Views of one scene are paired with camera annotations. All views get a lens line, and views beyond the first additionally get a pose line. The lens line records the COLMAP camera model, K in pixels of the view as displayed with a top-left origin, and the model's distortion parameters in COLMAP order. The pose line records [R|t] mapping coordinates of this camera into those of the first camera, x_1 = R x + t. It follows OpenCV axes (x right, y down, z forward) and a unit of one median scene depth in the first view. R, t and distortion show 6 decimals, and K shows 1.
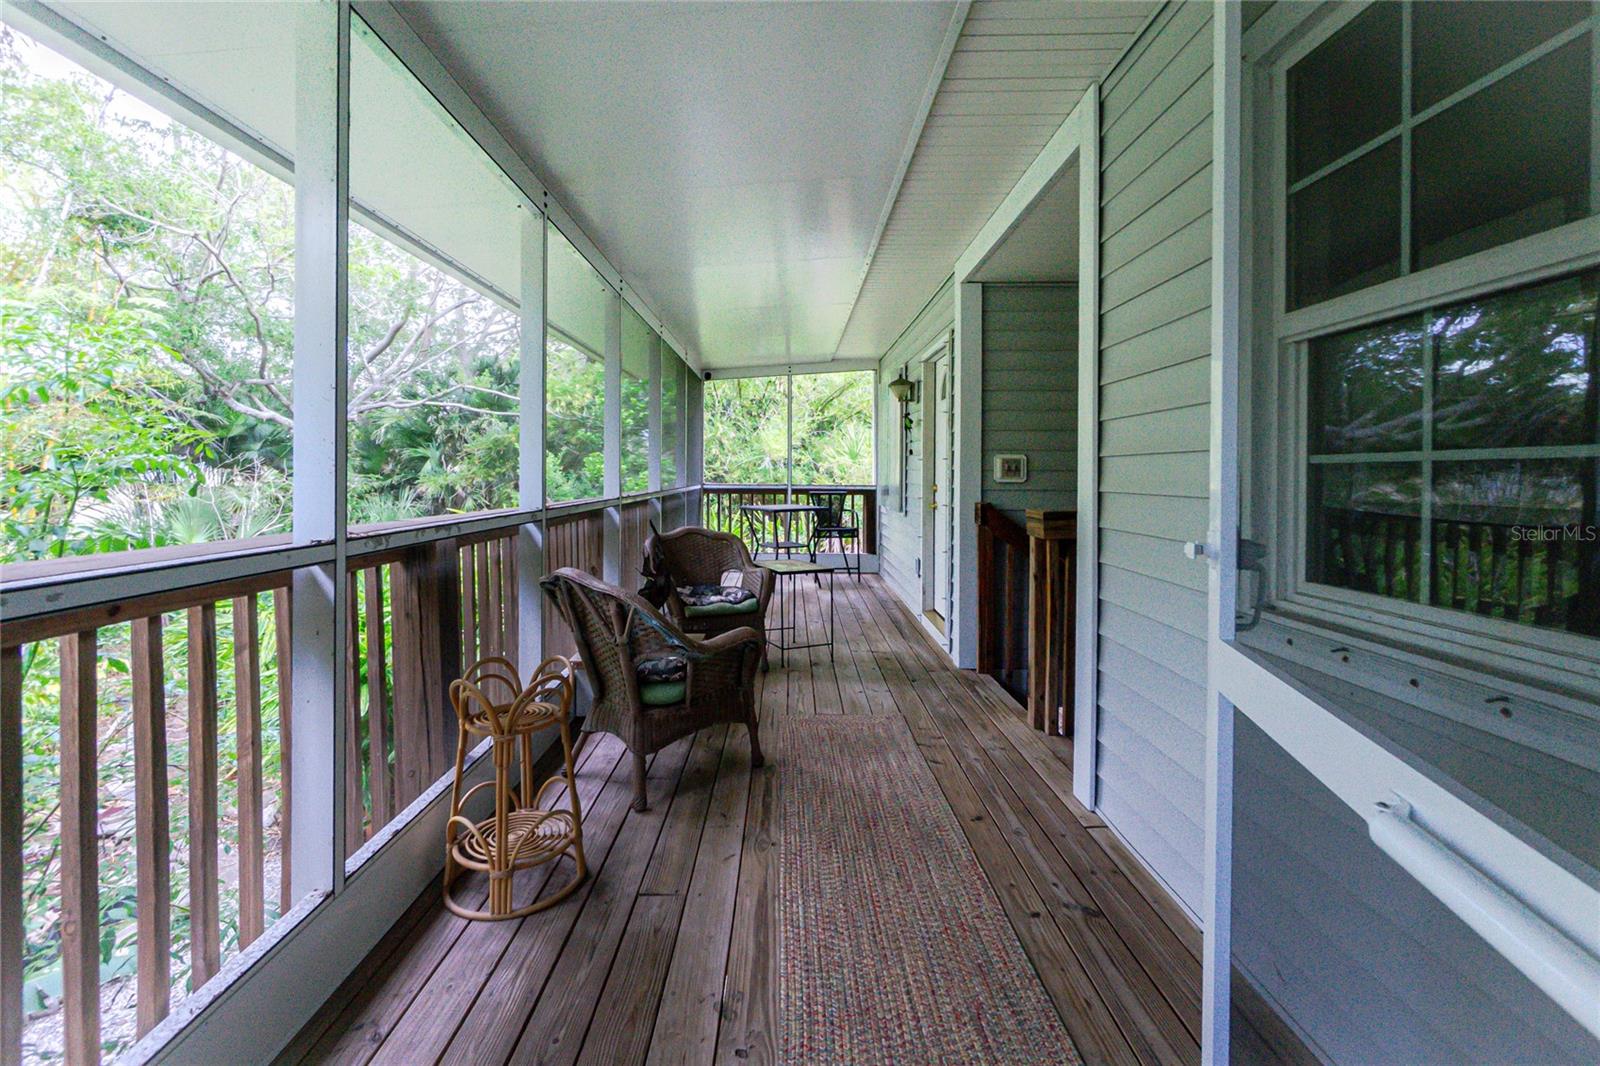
lens RADIAL K [[715.8, 0, 776.6], [0, 715.8, 478.7], [0, 0, 1]] dist [-0.002129, -0.000030]
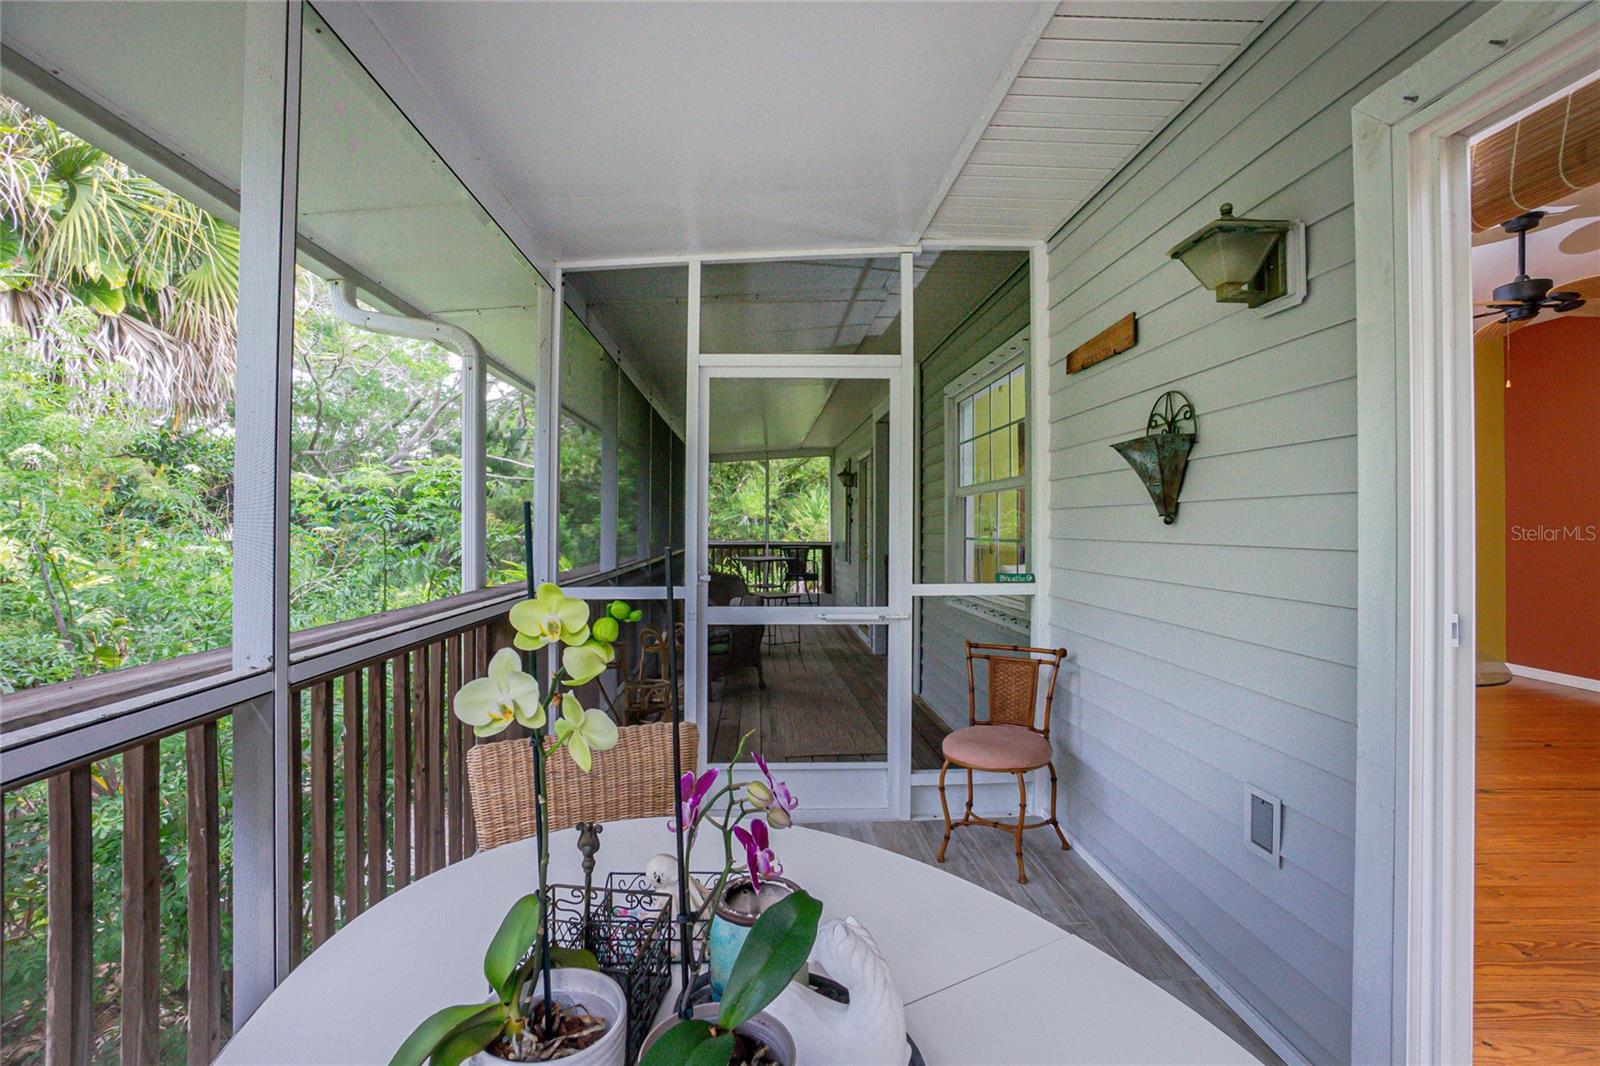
lens RADIAL K [[720.0, 0, 772.2], [0, 720.0, 517.7], [0, 0, 1]] dist [-0.060424, 0.020645]
pose [[0.999126, -0.001482, 0.041776, -0.050224], [0.002255, 0.999827, -0.018442, -0.020550], [-0.041742, 0.018520, 0.998957, -0.612718]]
